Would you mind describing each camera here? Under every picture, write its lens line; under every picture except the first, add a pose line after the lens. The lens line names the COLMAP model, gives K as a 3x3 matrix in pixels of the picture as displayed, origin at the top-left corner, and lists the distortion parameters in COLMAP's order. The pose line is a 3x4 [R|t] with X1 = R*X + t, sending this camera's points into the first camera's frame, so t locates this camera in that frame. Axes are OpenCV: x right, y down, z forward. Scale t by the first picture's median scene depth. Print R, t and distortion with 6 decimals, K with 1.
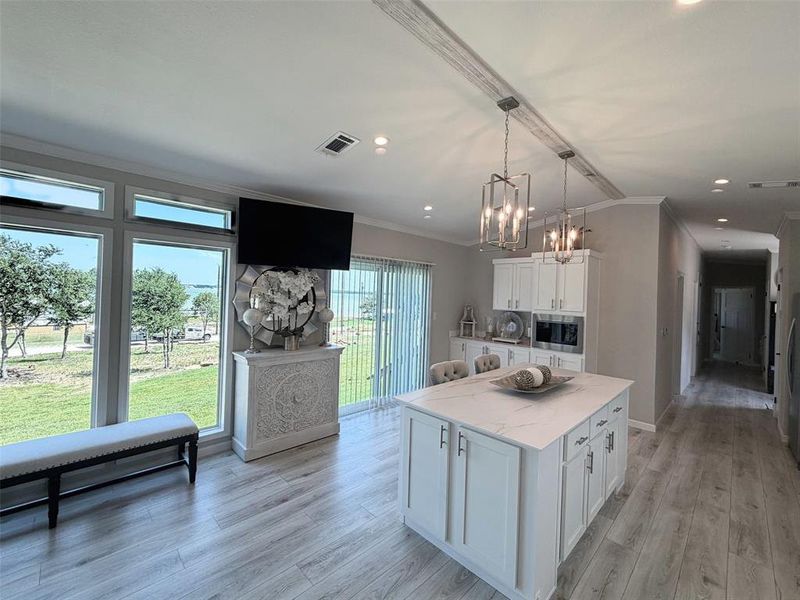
lens RADIAL K [[330.8, 0, 415.6], [0, 330.8, 299.1], [0, 0, 1]] dist [0.000311, -0.000218]
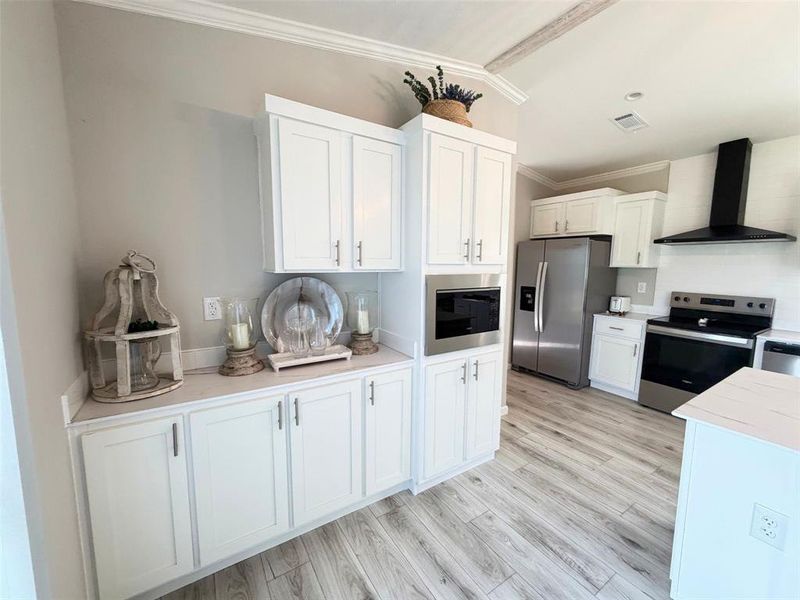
lens RADIAL K [[330.8, 0, 415.6], [0, 330.8, 299.1], [0, 0, 1]] dist [0.000311, -0.000218]
pose [[0.216894, -0.141579, 0.965874, -0.035947], [0.010282, 0.989703, 0.142764, 0.013597], [-0.976141, -0.021034, 0.216116, 0.813534]]
